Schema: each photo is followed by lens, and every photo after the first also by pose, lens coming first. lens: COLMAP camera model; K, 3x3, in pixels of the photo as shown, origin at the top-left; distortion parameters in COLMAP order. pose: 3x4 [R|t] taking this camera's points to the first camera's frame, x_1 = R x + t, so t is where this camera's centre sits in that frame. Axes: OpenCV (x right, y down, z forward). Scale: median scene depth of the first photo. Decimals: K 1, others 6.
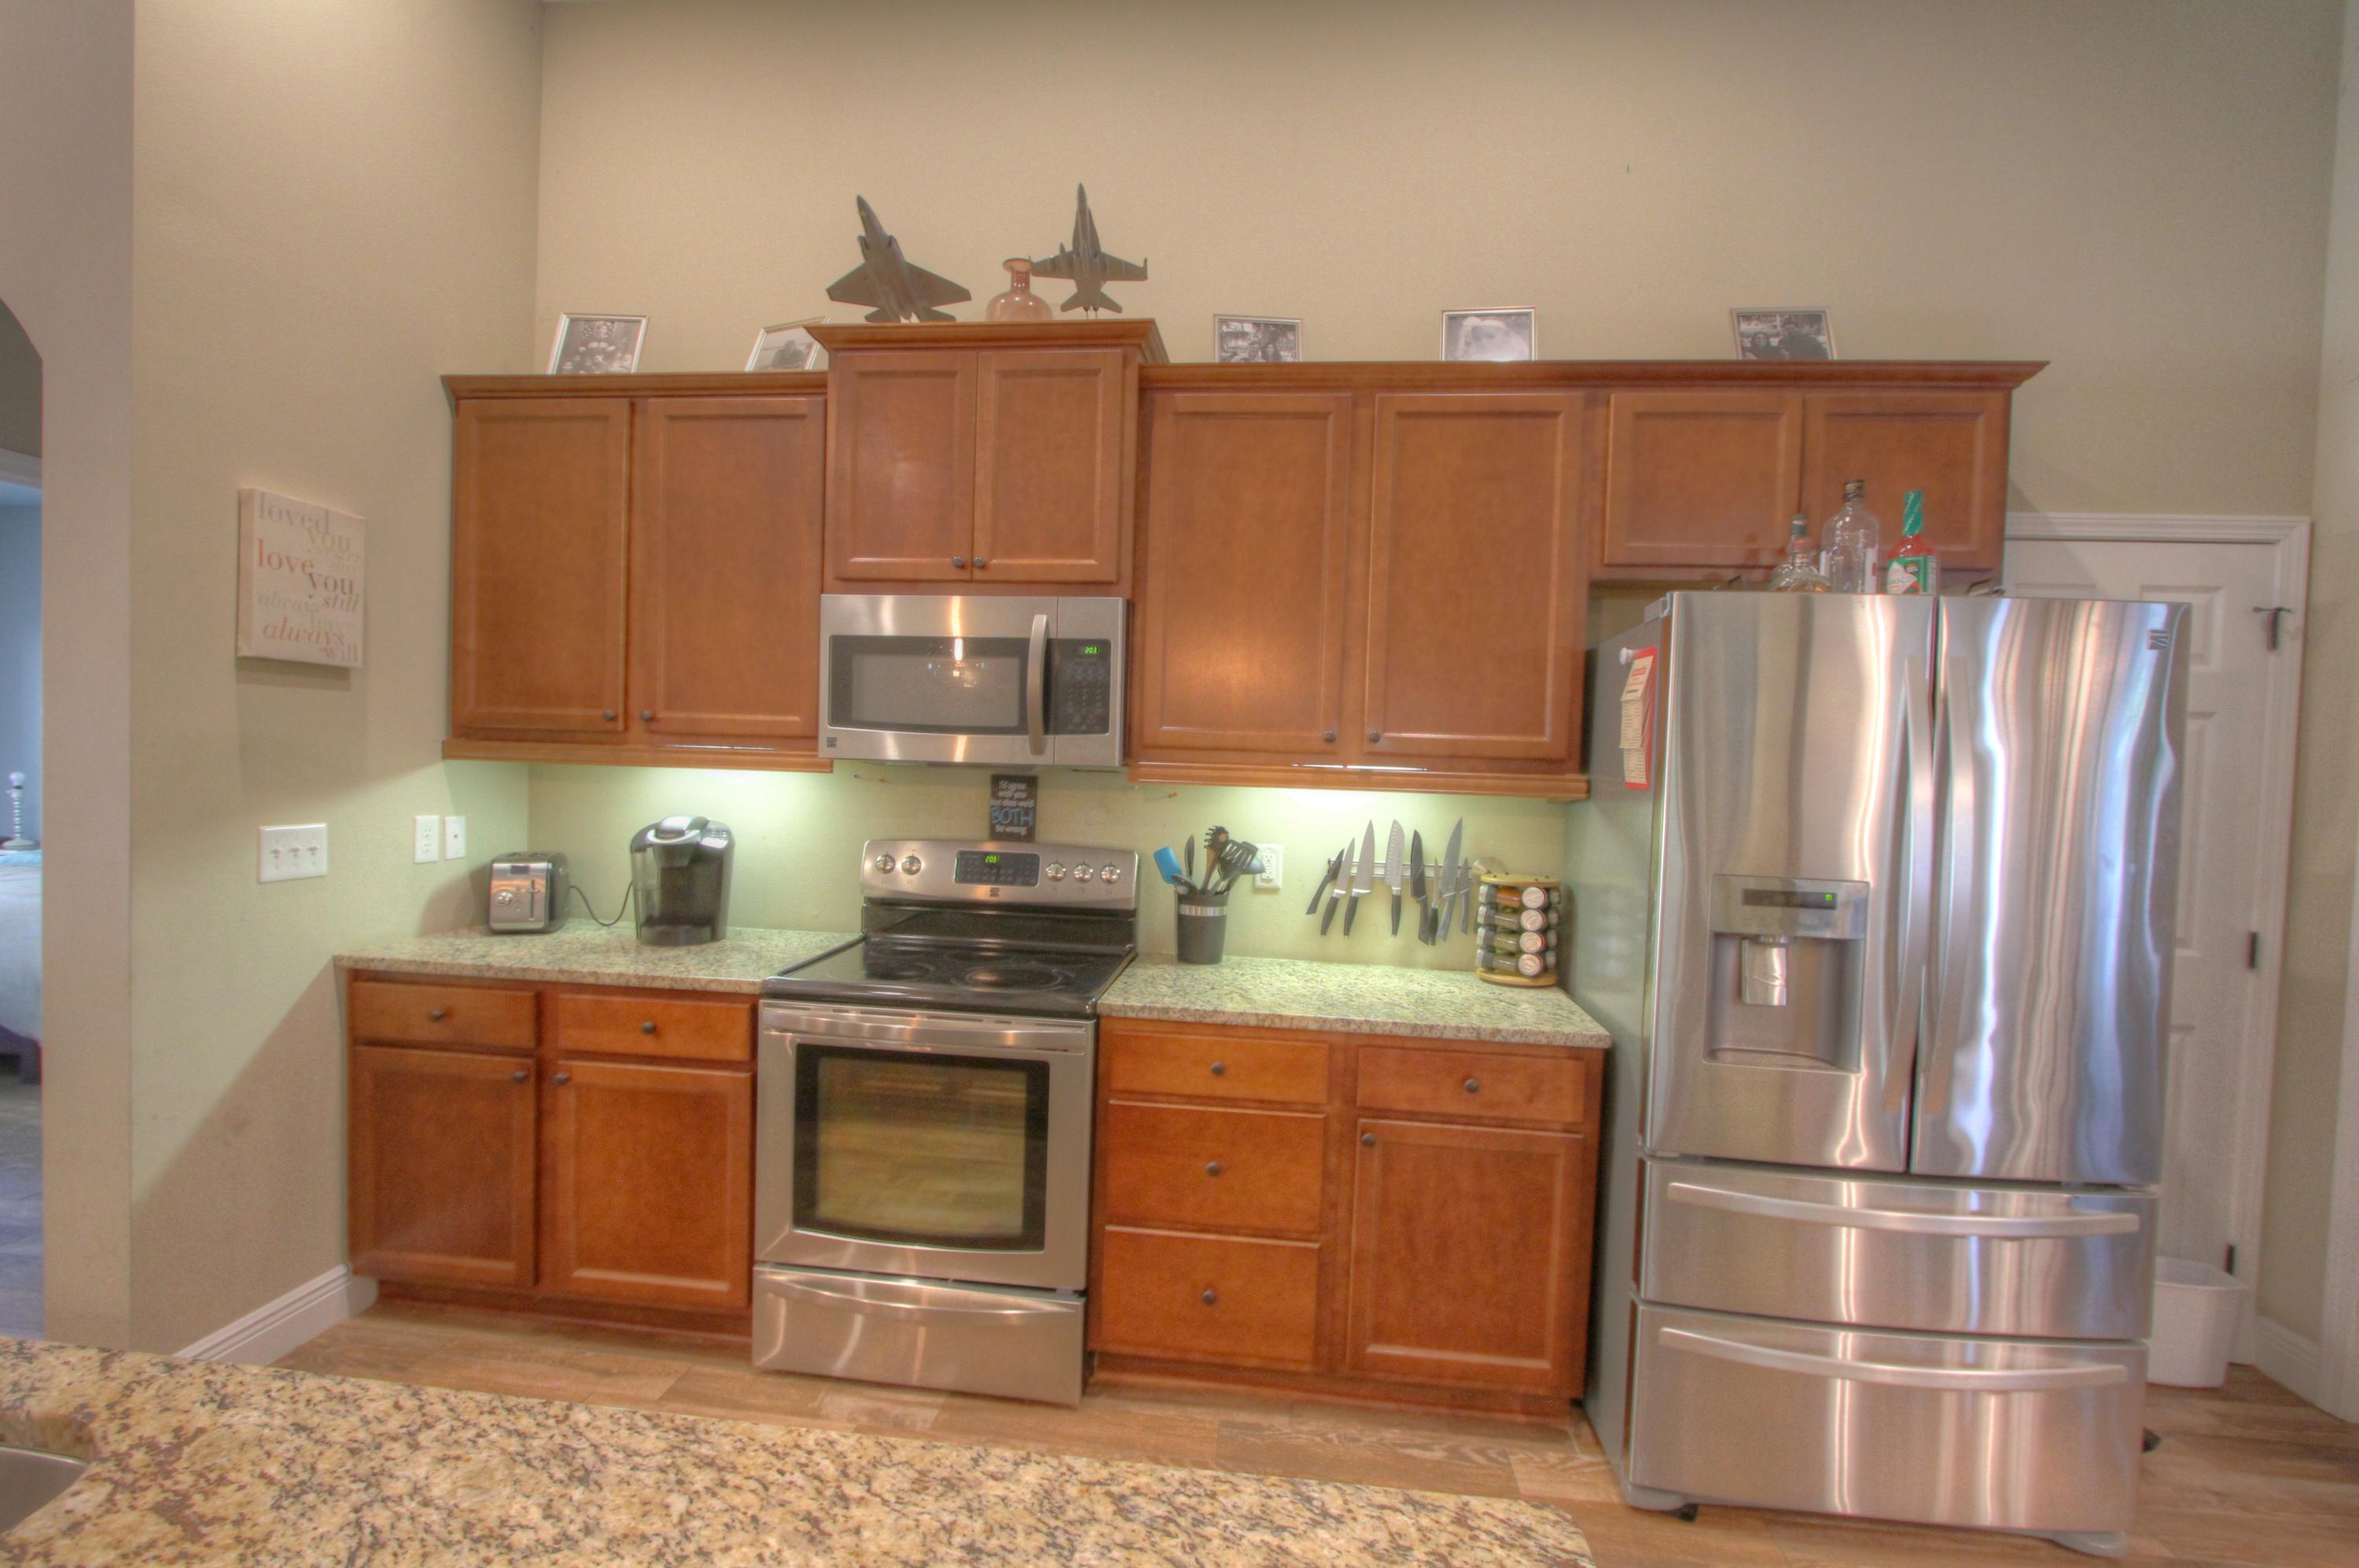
lens RADIAL K [[1096.1, 0, 1179.0], [0, 1096.1, 791.6], [0, 0, 1]] dist [-0.020198, 0.003773]
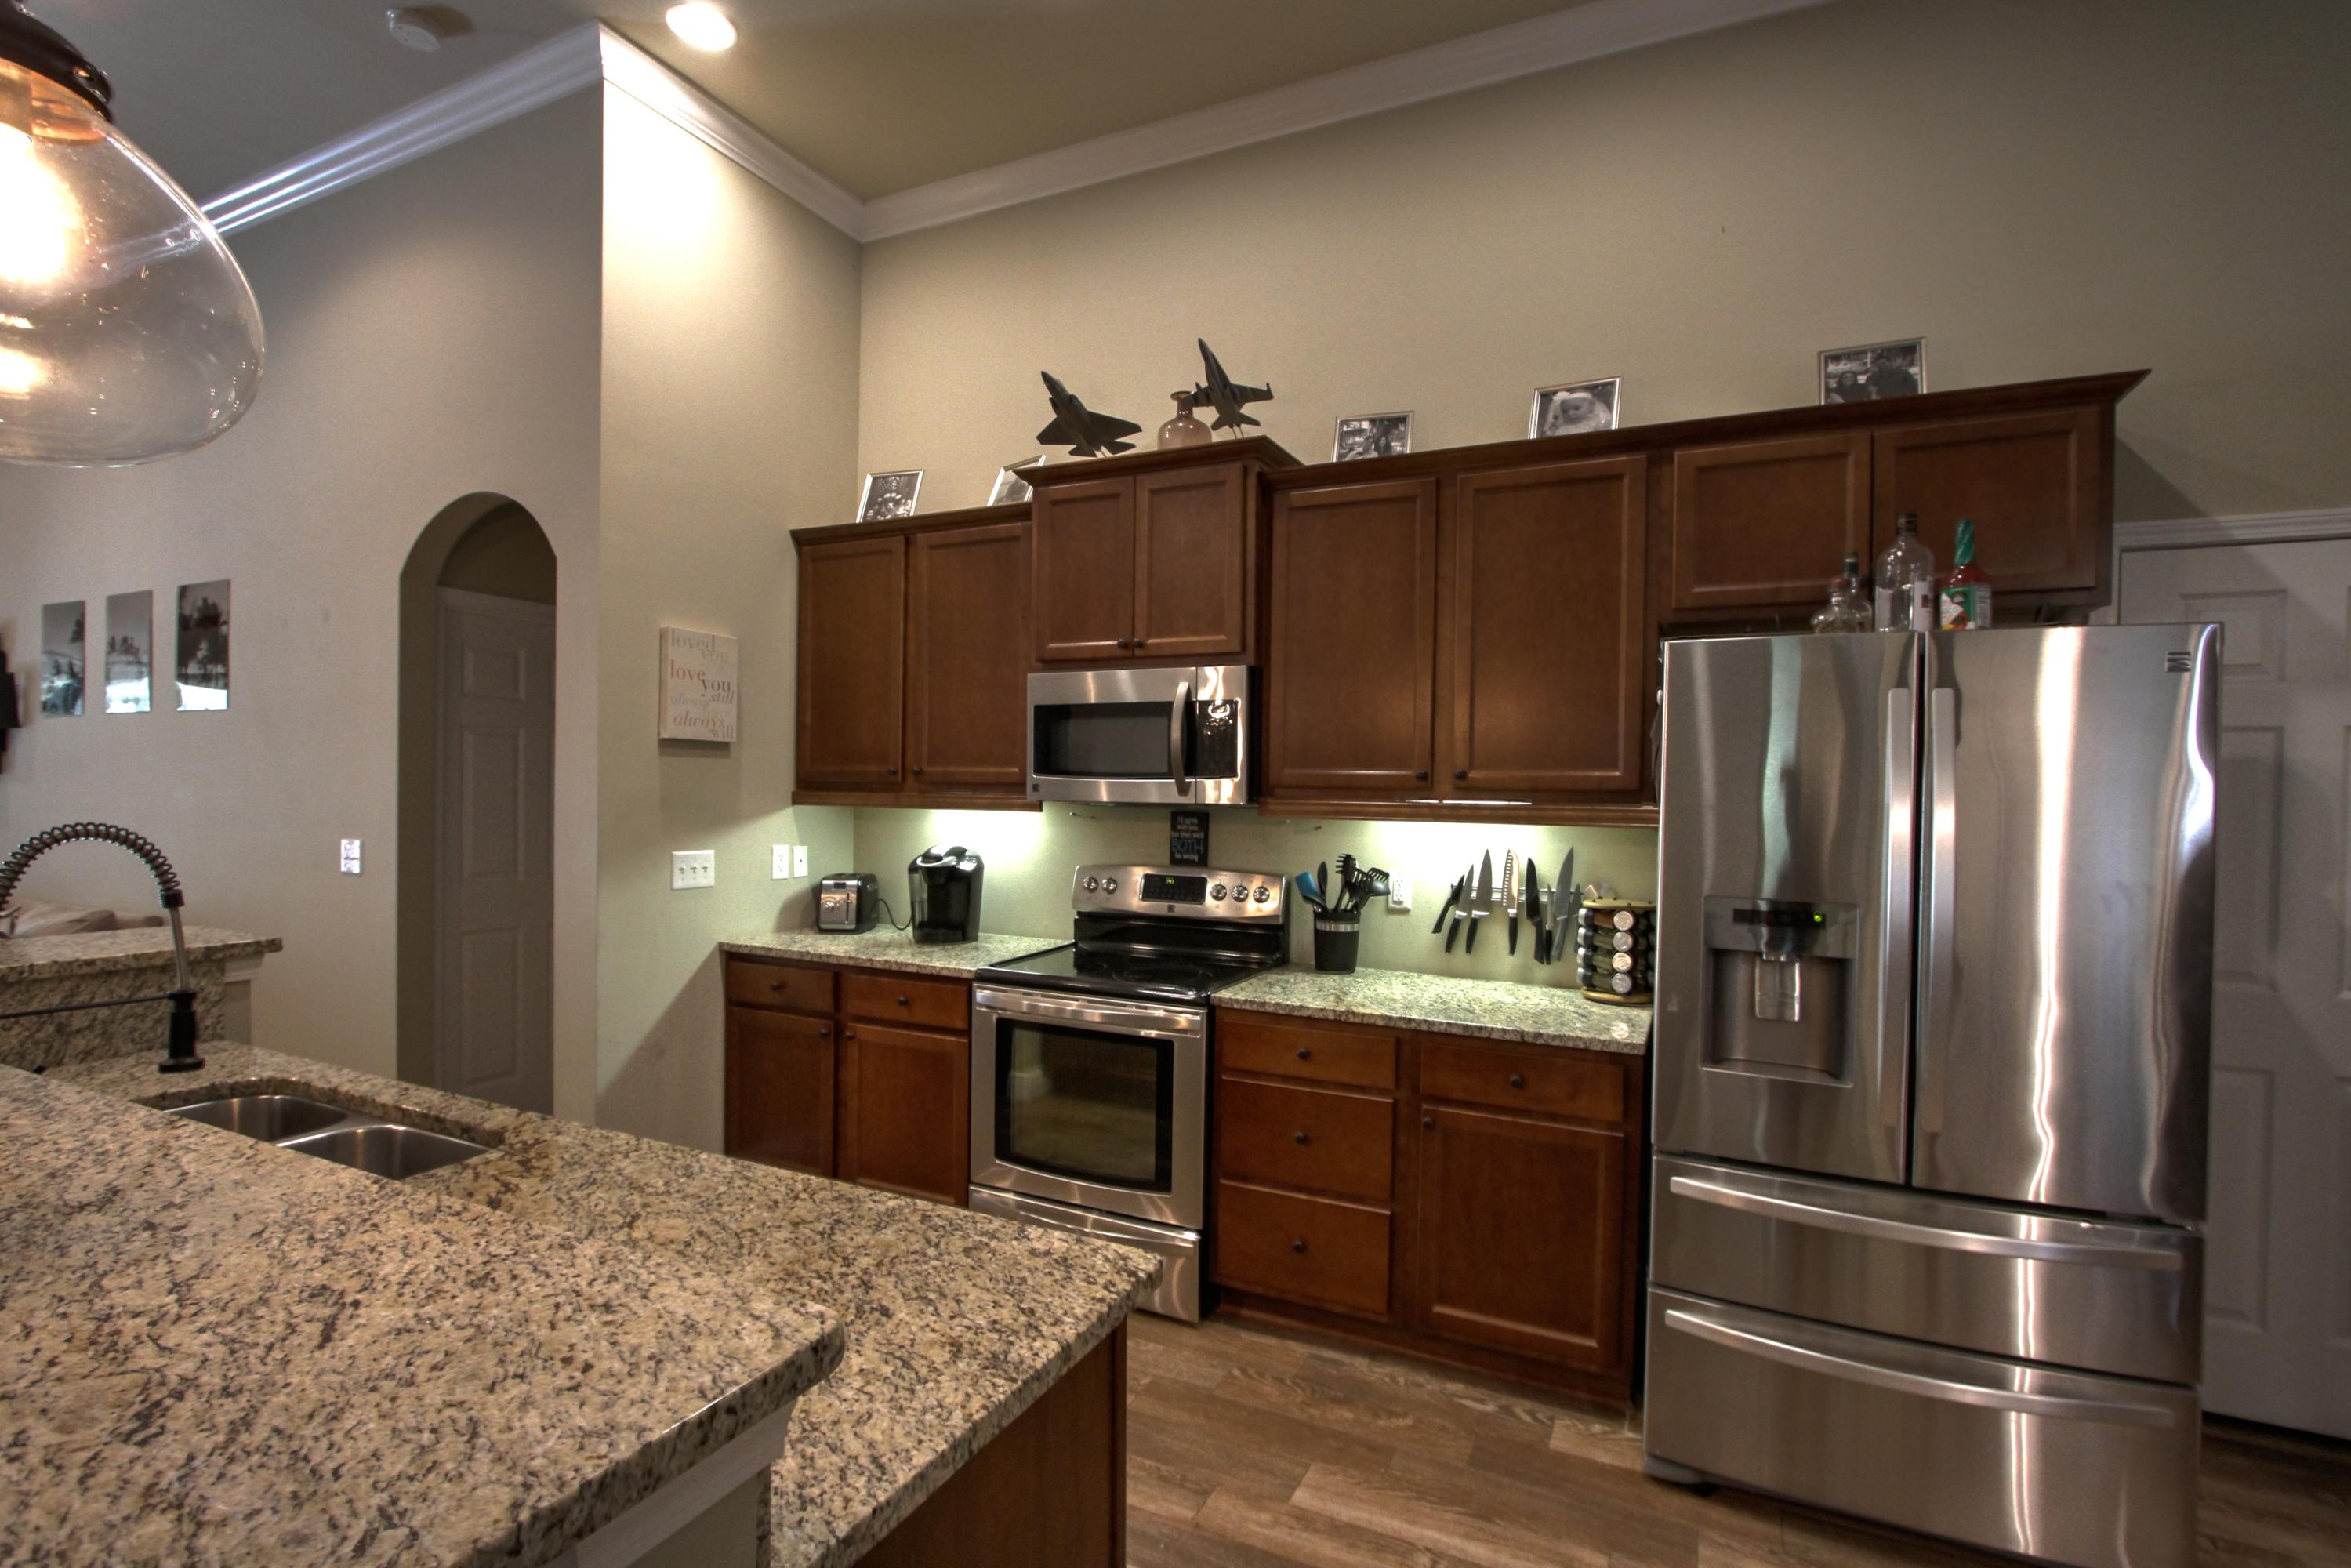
lens RADIAL K [[1092.4, 0, 1171.1], [0, 1092.4, 797.8], [0, 0, 1]] dist [-0.020198, 0.003773]
pose [[0.942257, -0.015119, -0.334549, 0.273703], [0.005697, 0.999559, -0.029127, 0.005210], [0.334842, 0.025539, 0.941928, -0.166199]]
